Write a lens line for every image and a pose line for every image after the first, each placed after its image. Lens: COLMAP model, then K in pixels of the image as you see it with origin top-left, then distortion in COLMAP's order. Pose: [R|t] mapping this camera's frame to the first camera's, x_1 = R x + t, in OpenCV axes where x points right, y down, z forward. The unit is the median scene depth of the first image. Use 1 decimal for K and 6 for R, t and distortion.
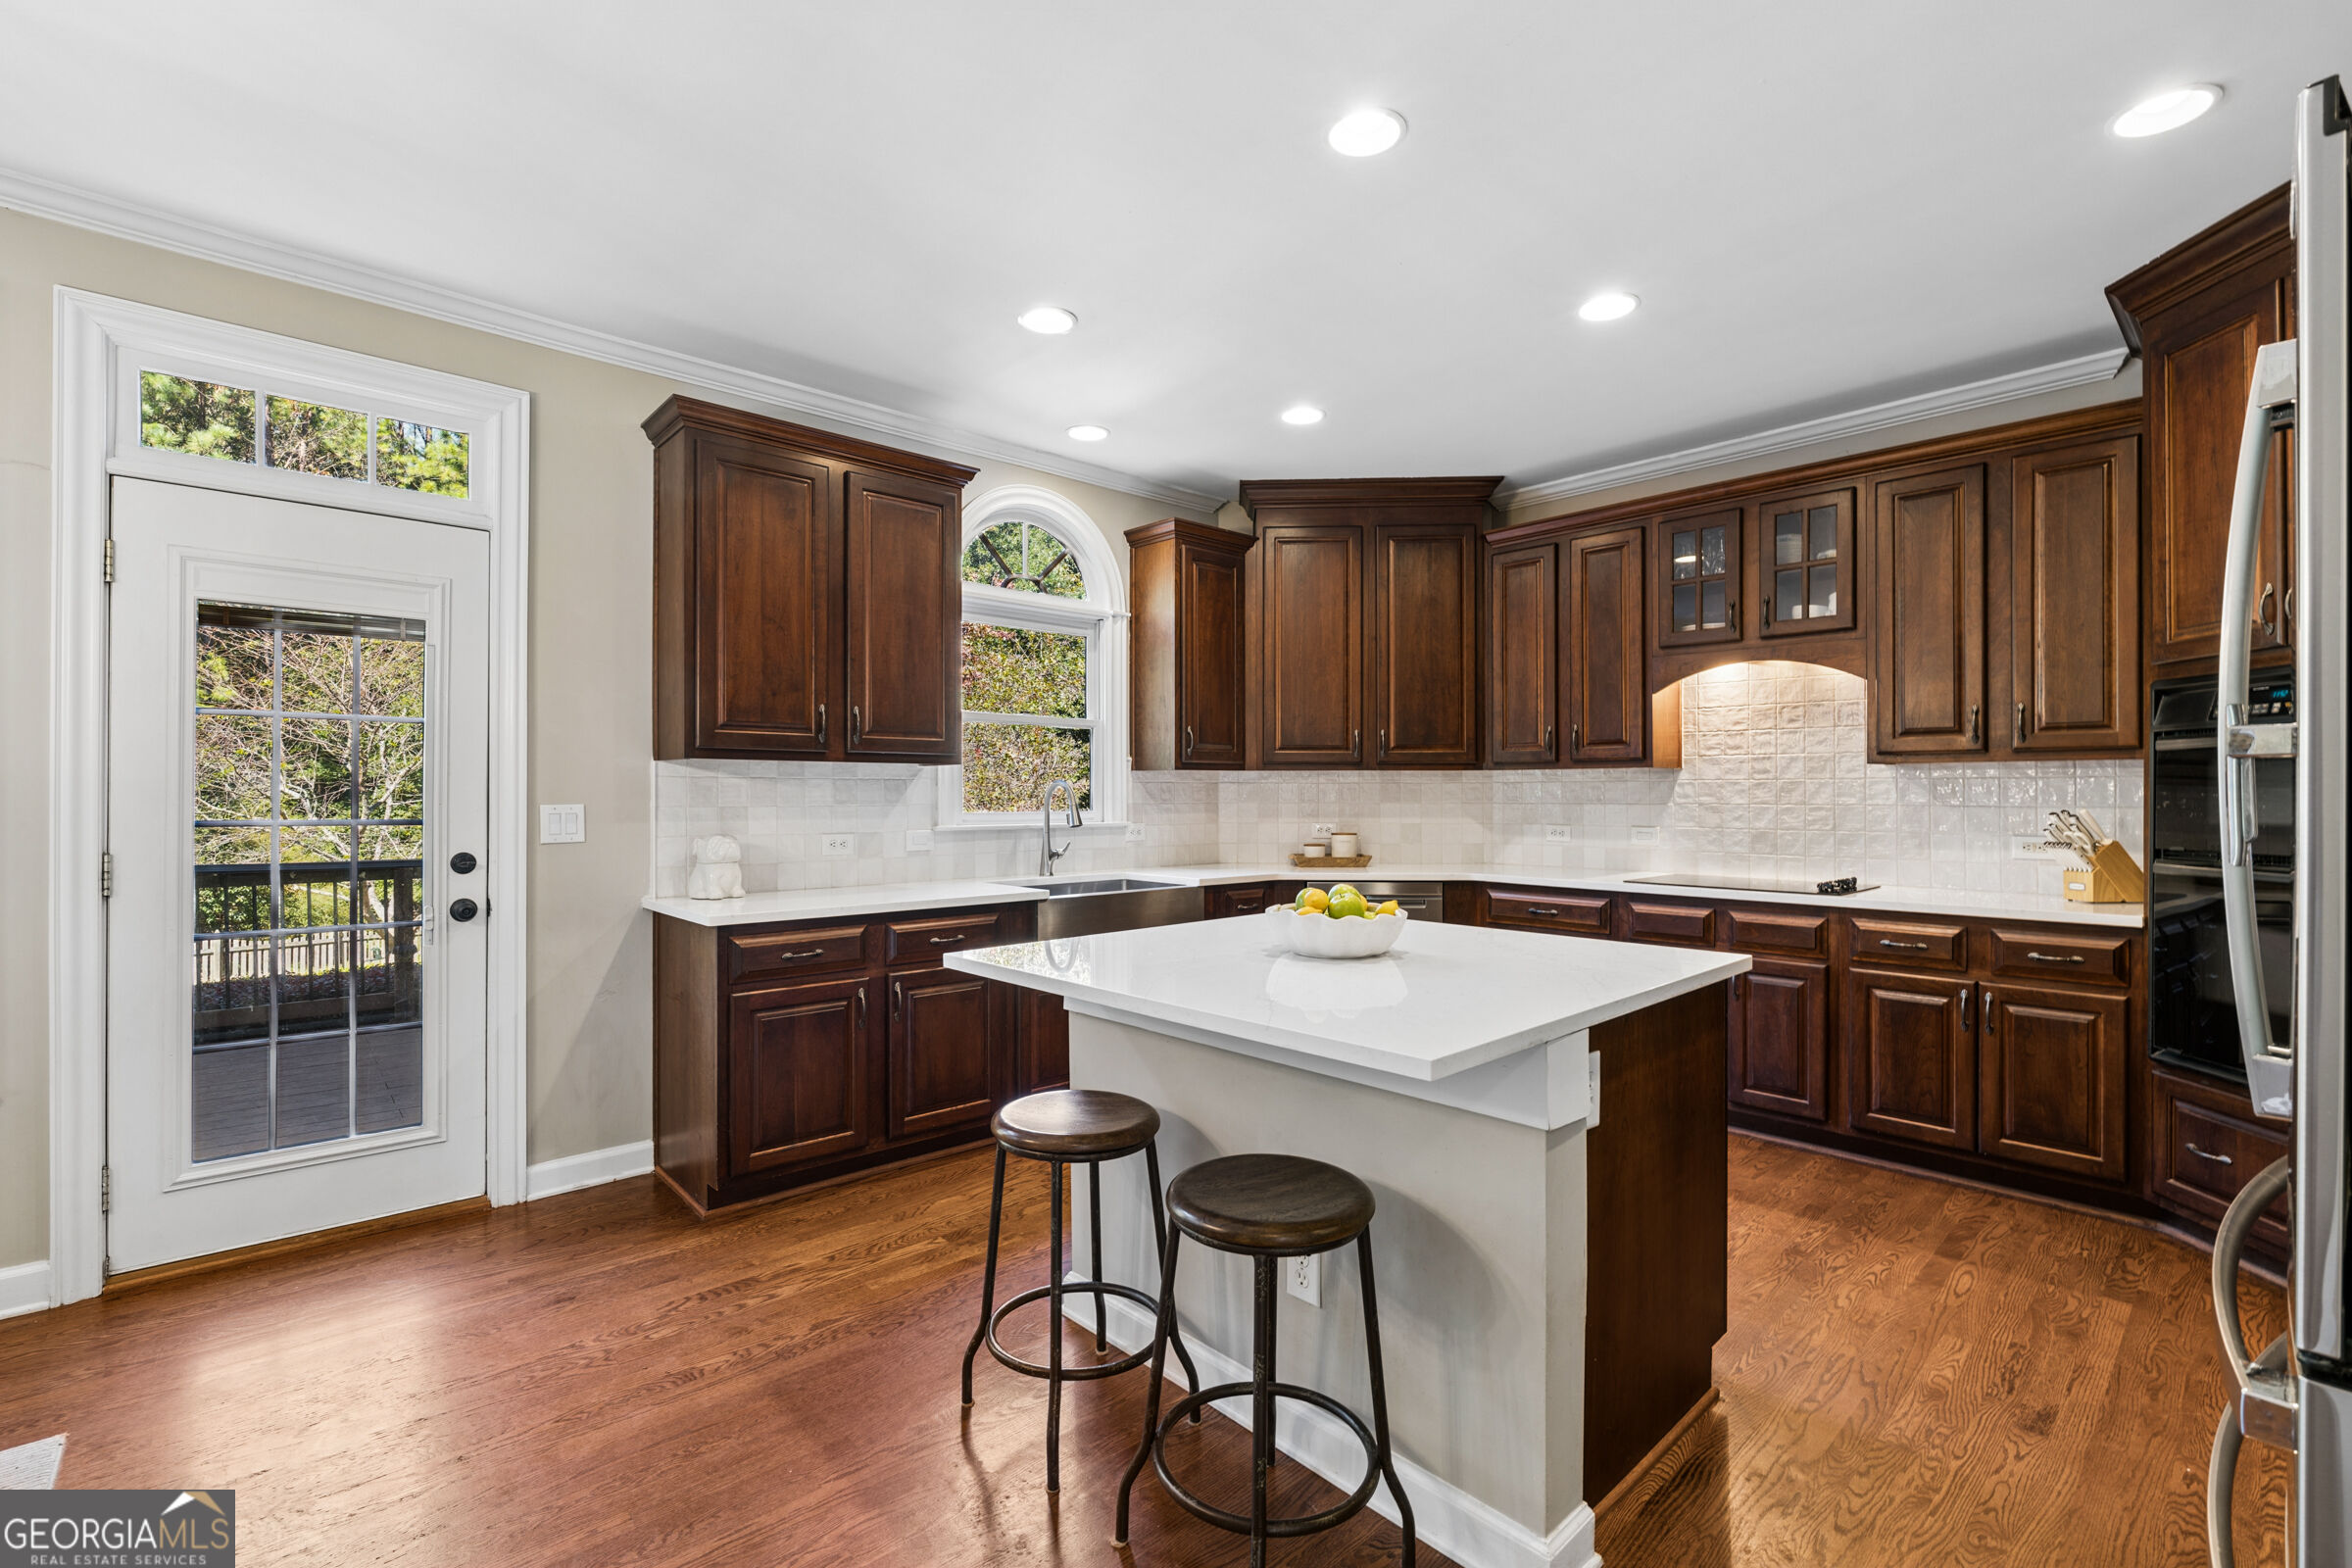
lens RADIAL K [[1031.0, 0, 1180.7], [0, 1031.0, 788.6], [0, 0, 1]] dist [0.000543, 0.000368]
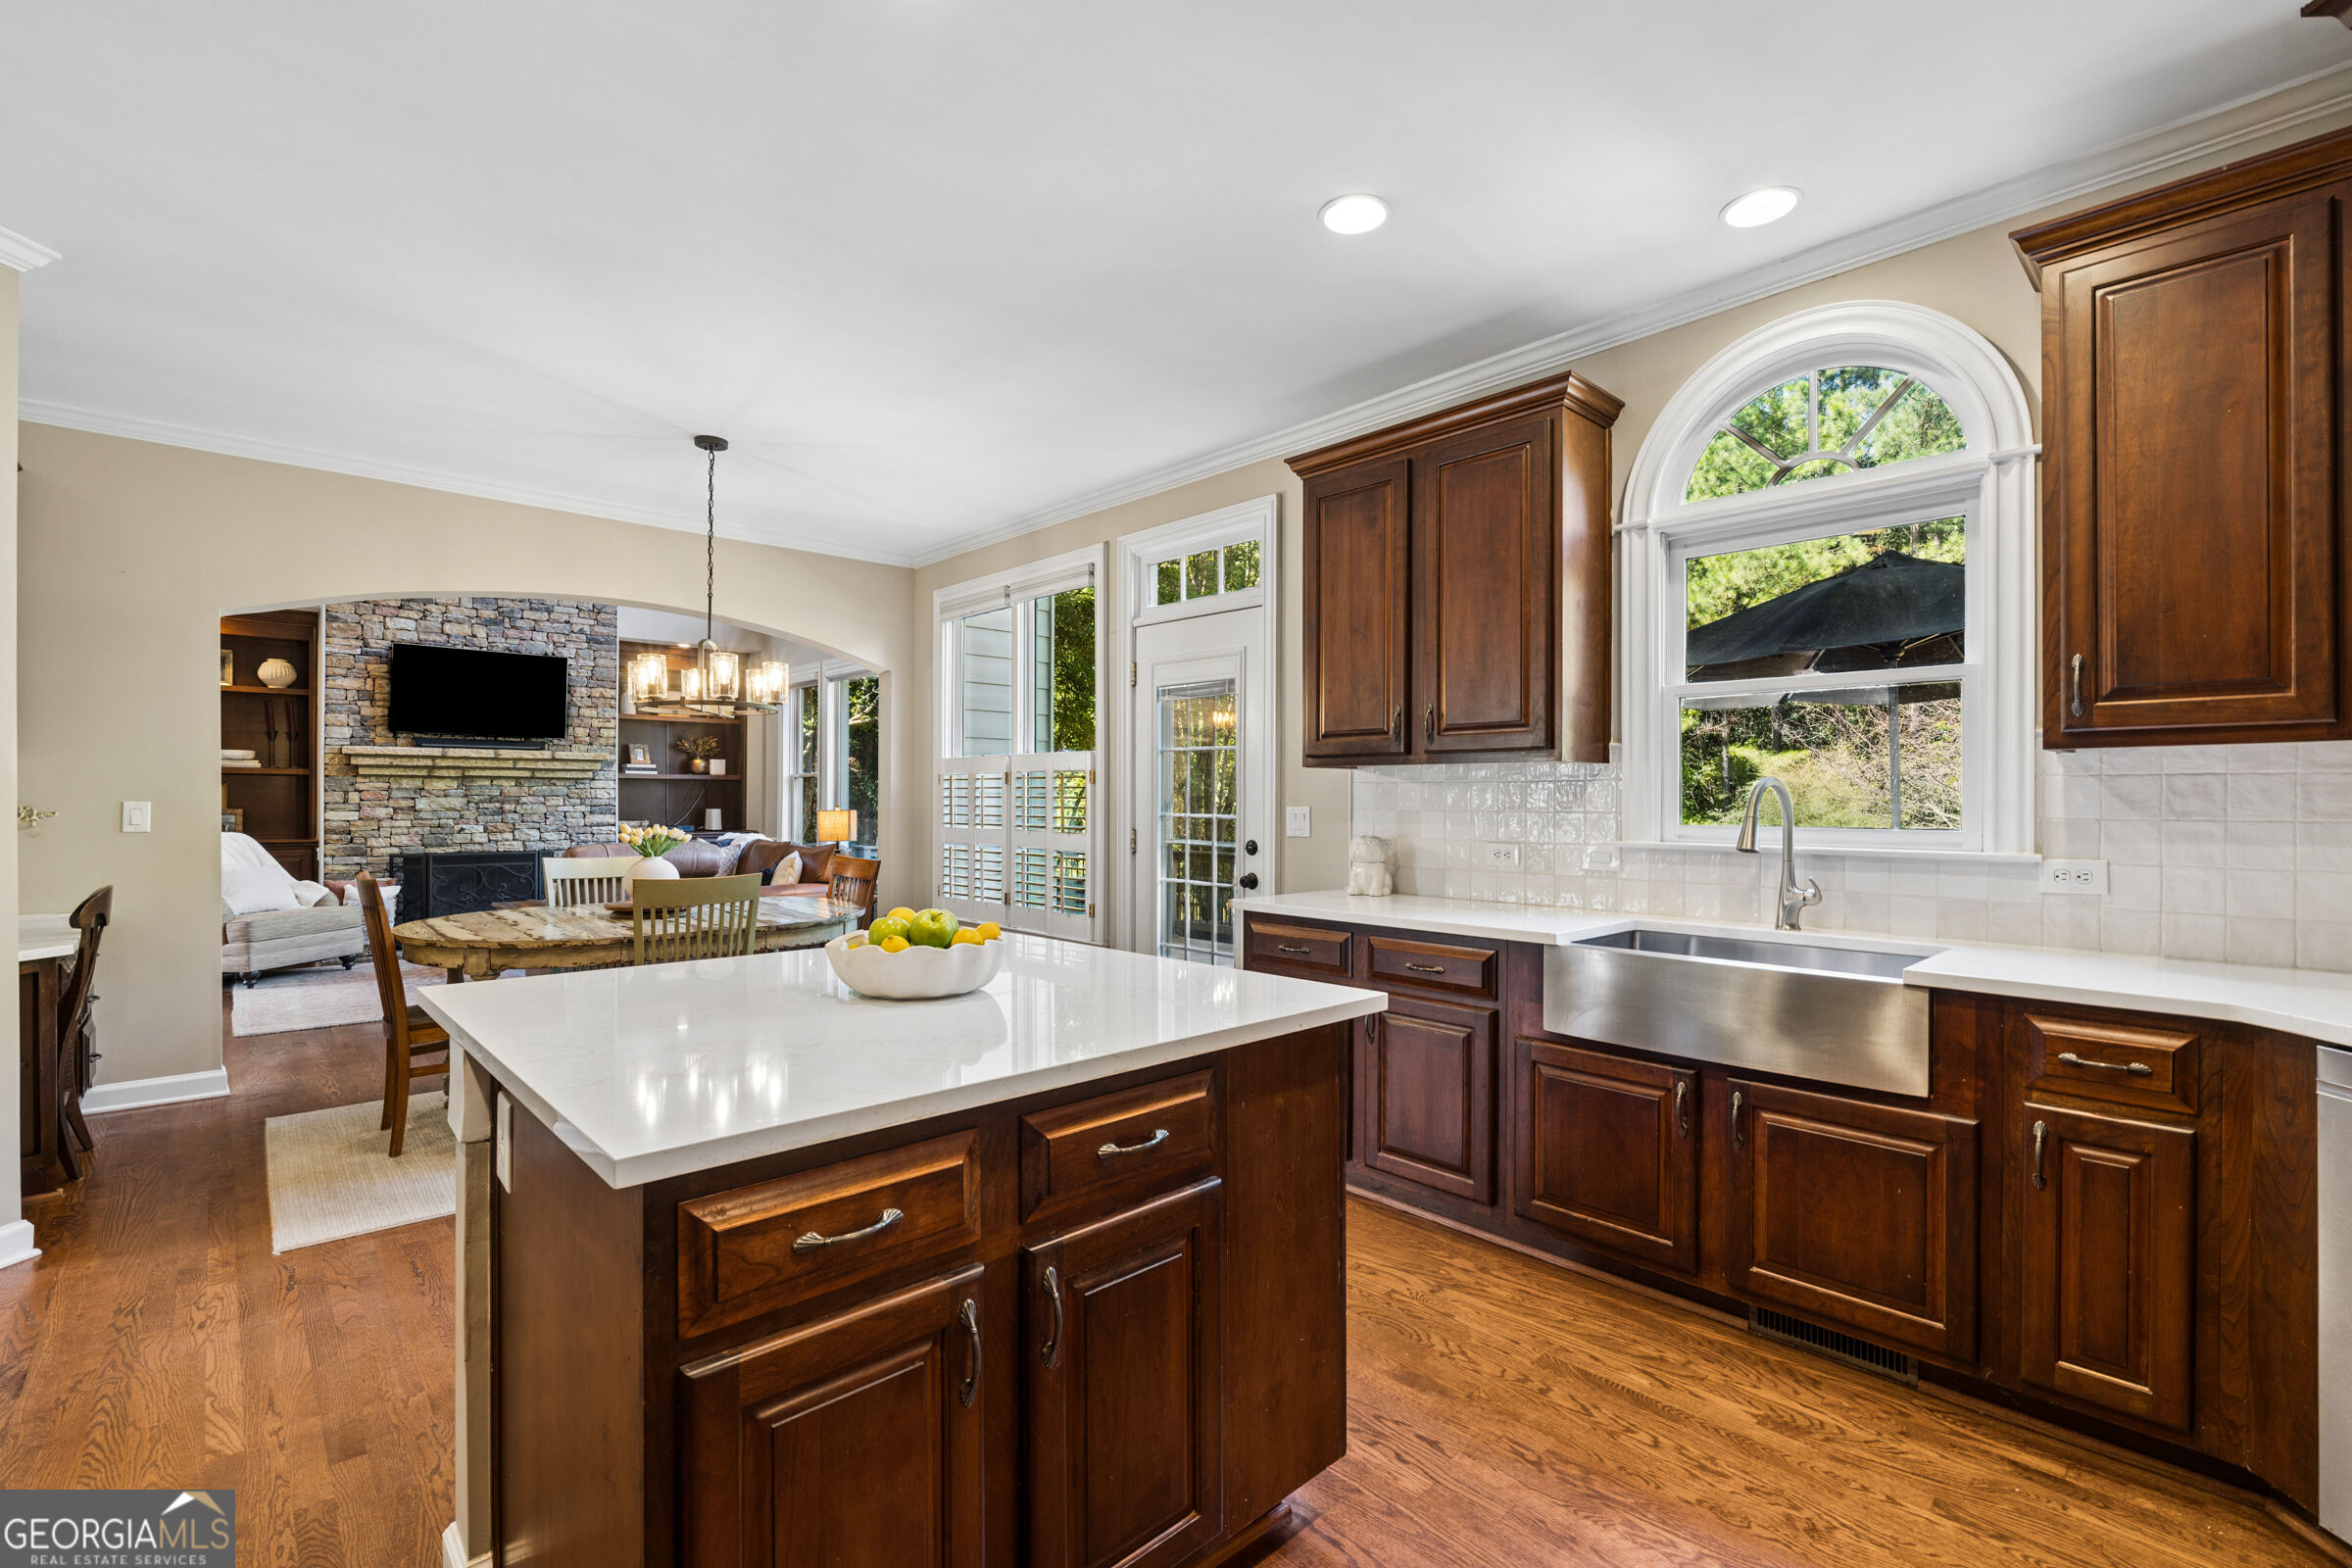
lens RADIAL K [[1031.0, 0, 1177.7], [0, 1031.0, 794.7], [0, 0, 1]] dist [0.000543, 0.000368]
pose [[0.017369, 0.006626, -0.999827, 0.562580], [0.013468, 0.999886, 0.006861, -0.008296], [0.999758, -0.013584, 0.017278, 0.701526]]
